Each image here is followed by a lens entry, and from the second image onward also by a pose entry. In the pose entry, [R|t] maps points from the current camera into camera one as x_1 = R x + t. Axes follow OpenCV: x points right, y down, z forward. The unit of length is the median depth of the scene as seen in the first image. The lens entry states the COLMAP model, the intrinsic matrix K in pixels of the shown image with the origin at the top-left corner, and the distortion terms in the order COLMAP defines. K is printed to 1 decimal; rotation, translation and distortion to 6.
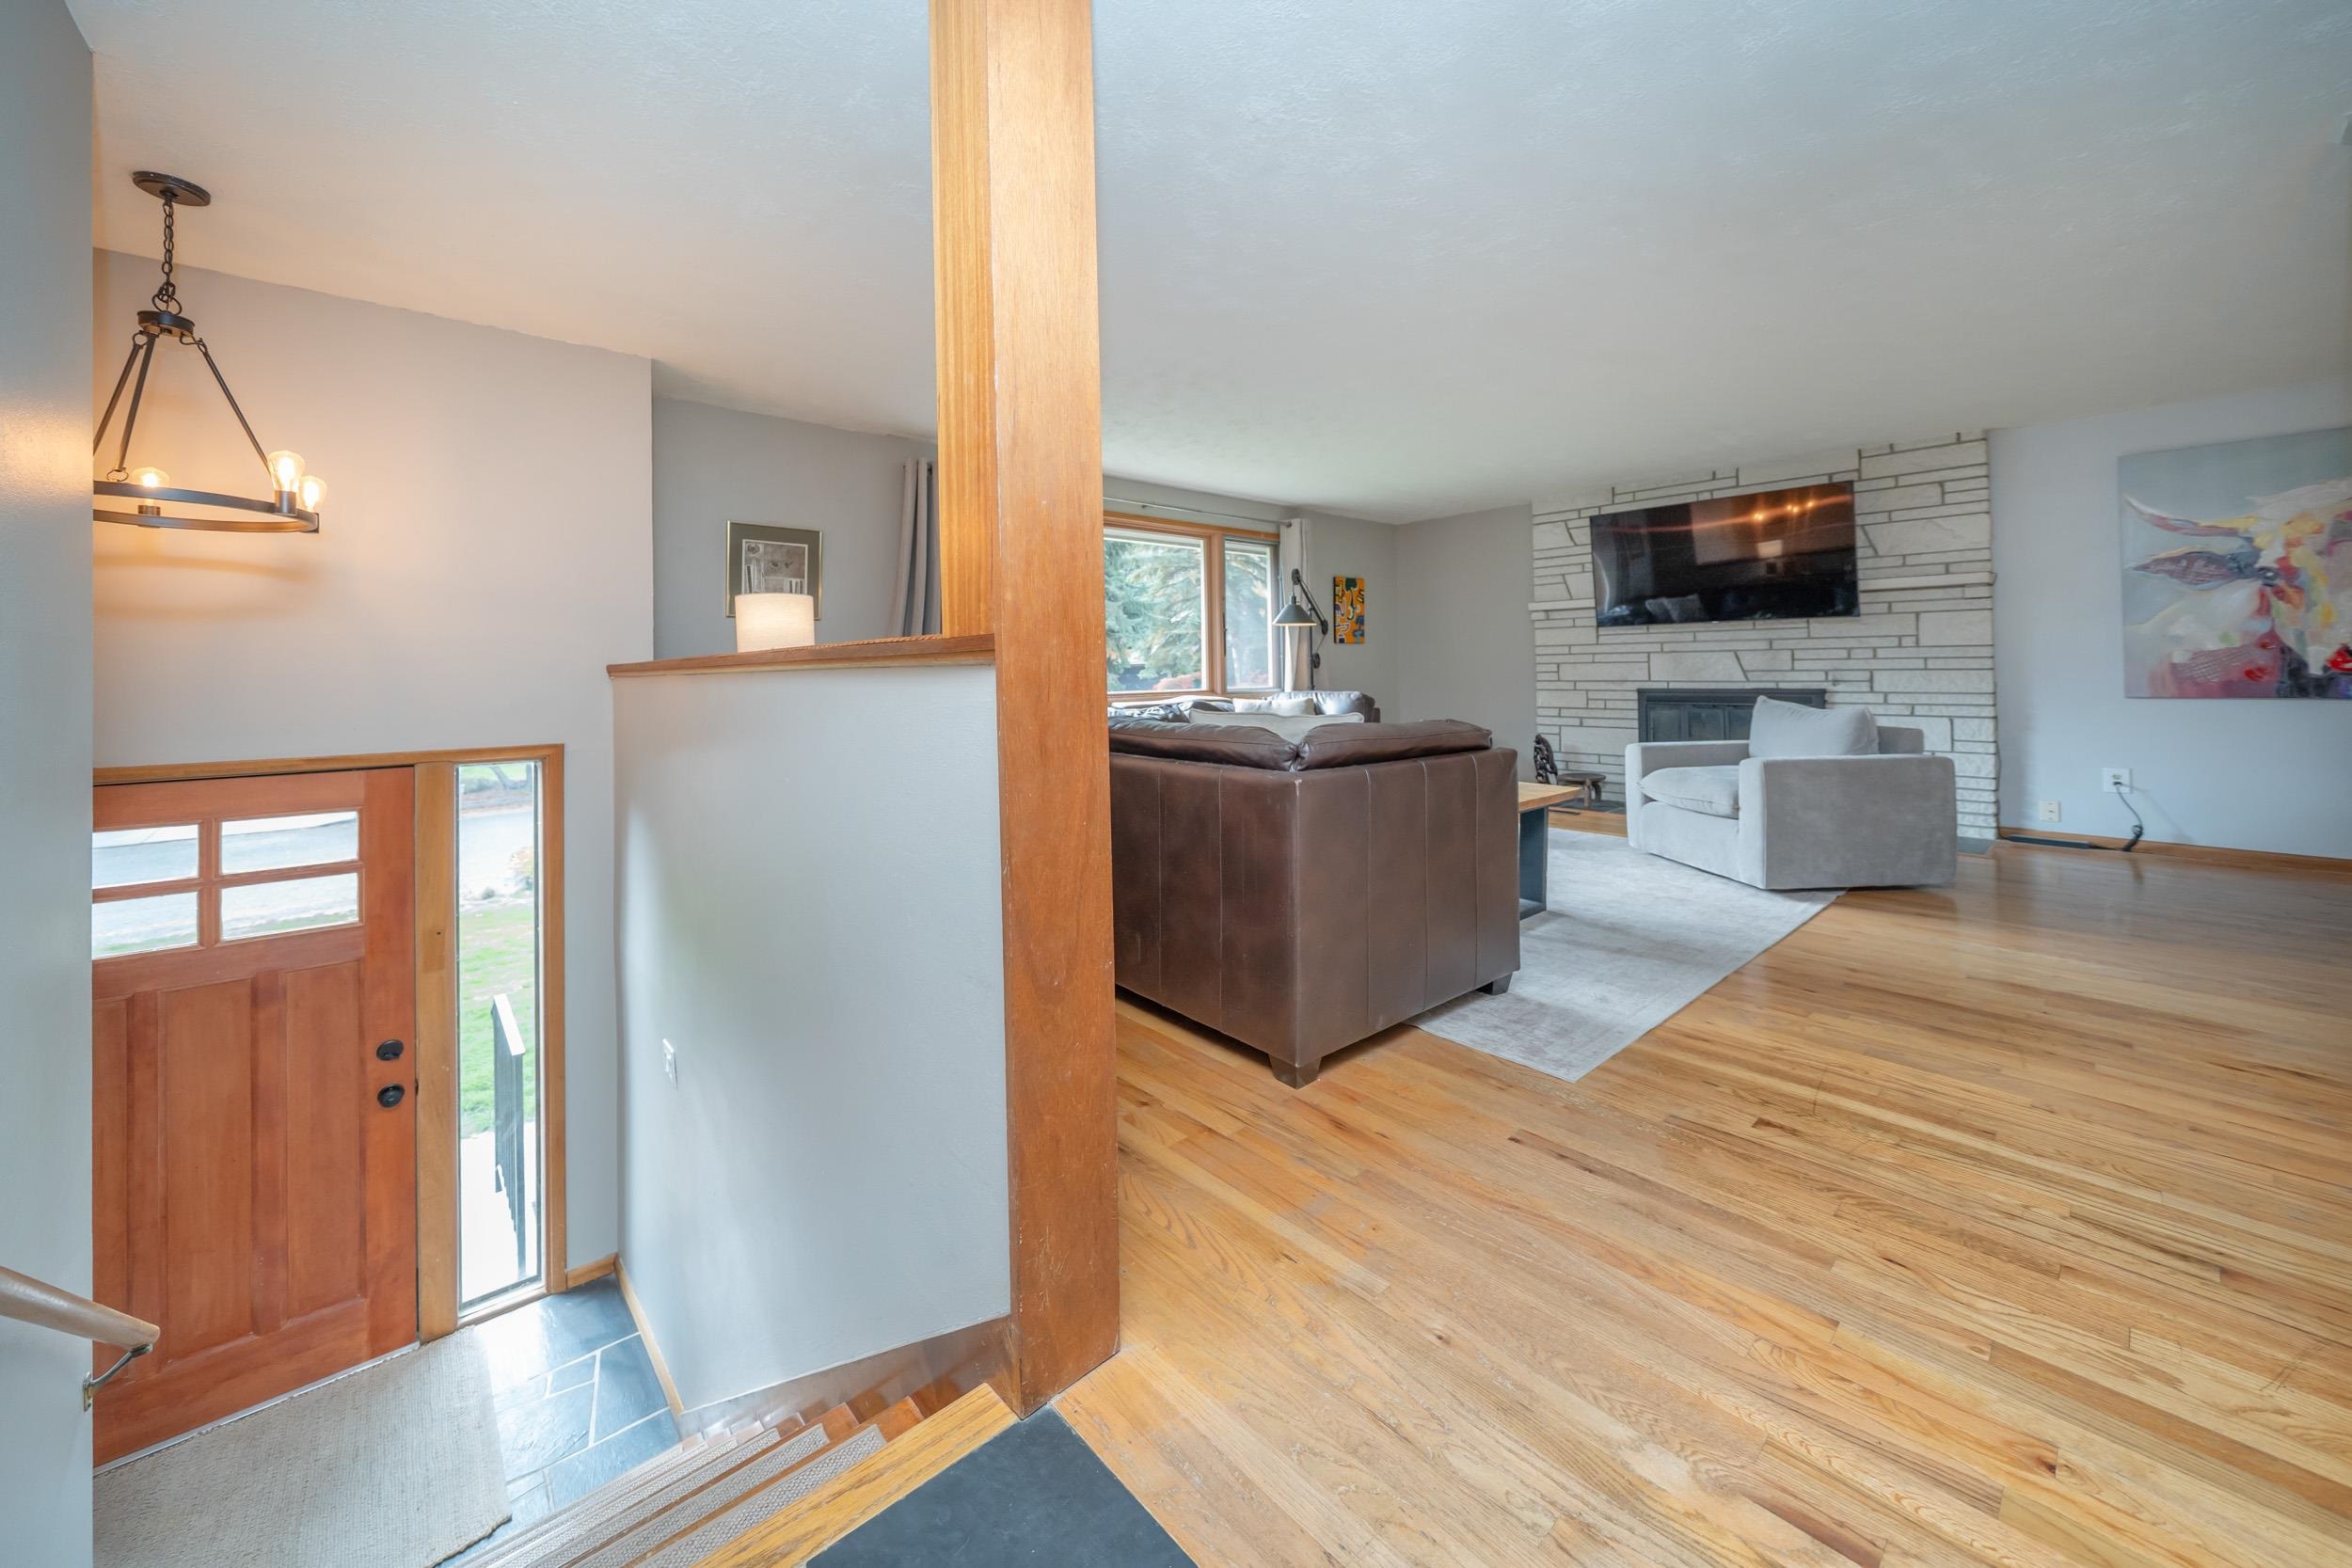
lens RADIAL K [[823.1, 0, 1159.4], [0, 823.1, 679.5], [0, 0, 1]] dist [-0.008224, 0.000066]
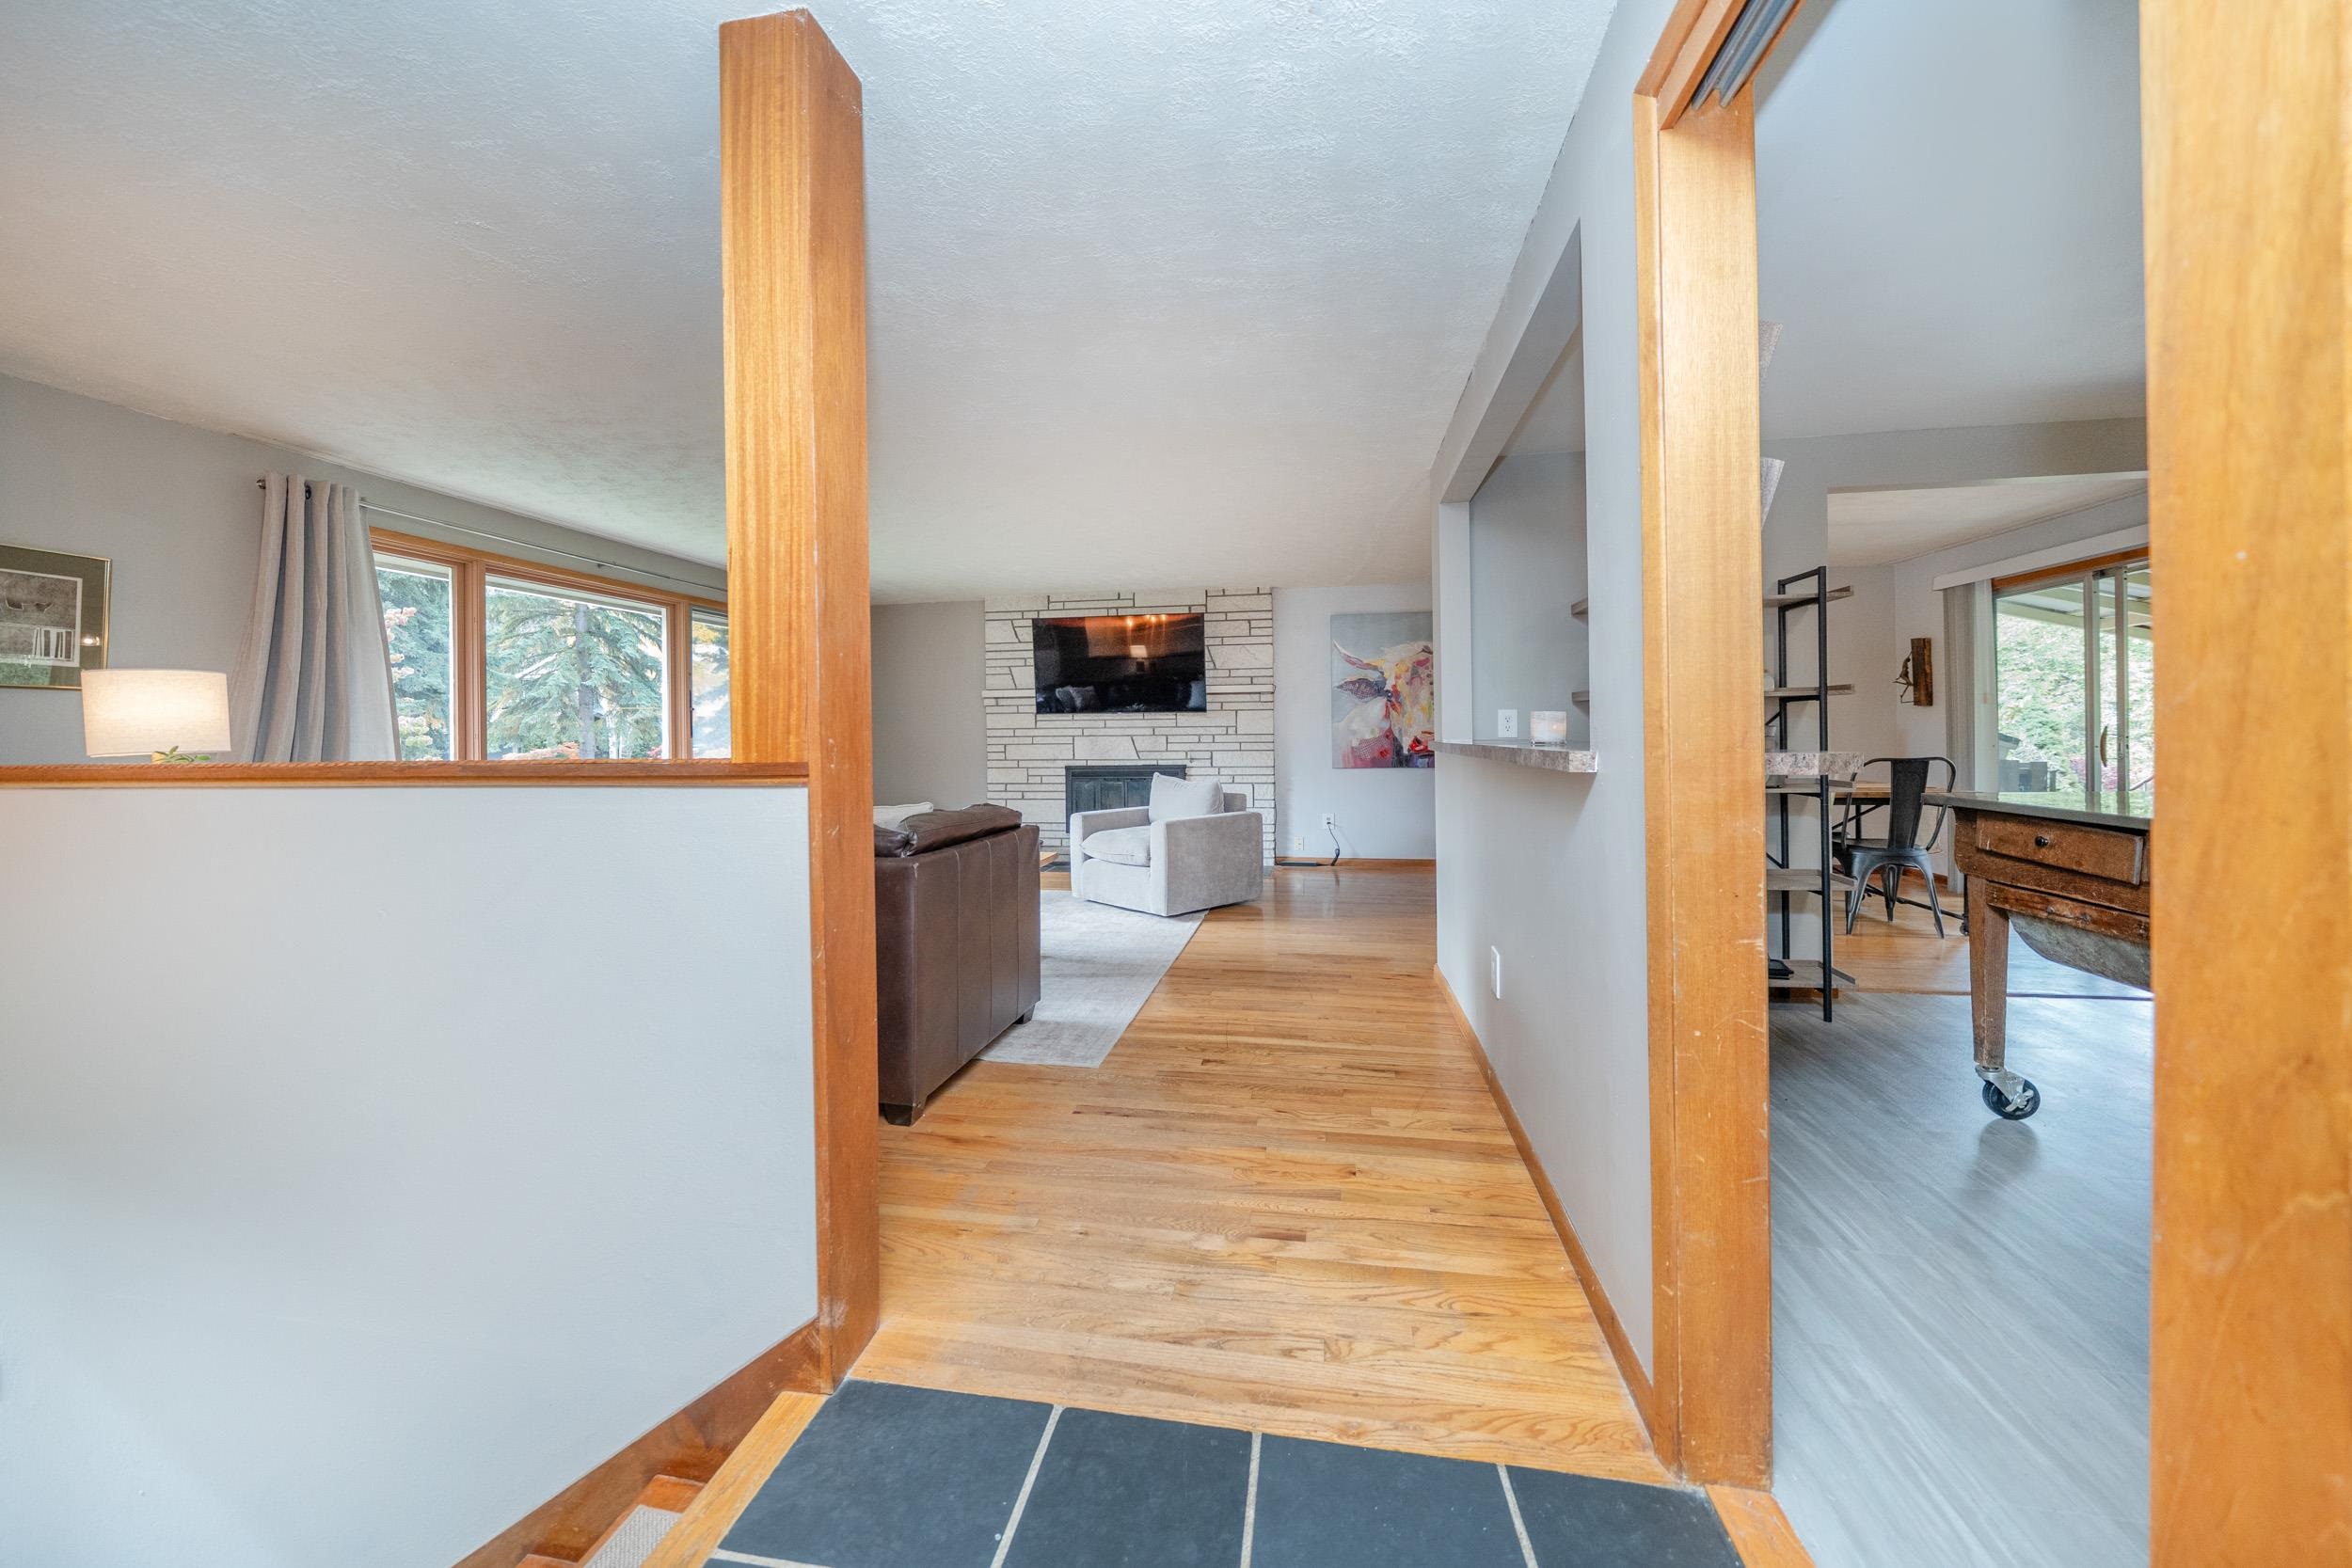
lens RADIAL K [[869.9, 0, 1172.0], [0, 869.9, 761.3], [0, 0, 1]] dist [-0.018879, -0.000069]
pose [[0.758425, -0.010540, 0.651676, -0.286303], [0.000598, 0.999880, 0.015476, -0.035181], [-0.651760, -0.011348, 0.758340, -0.145668]]
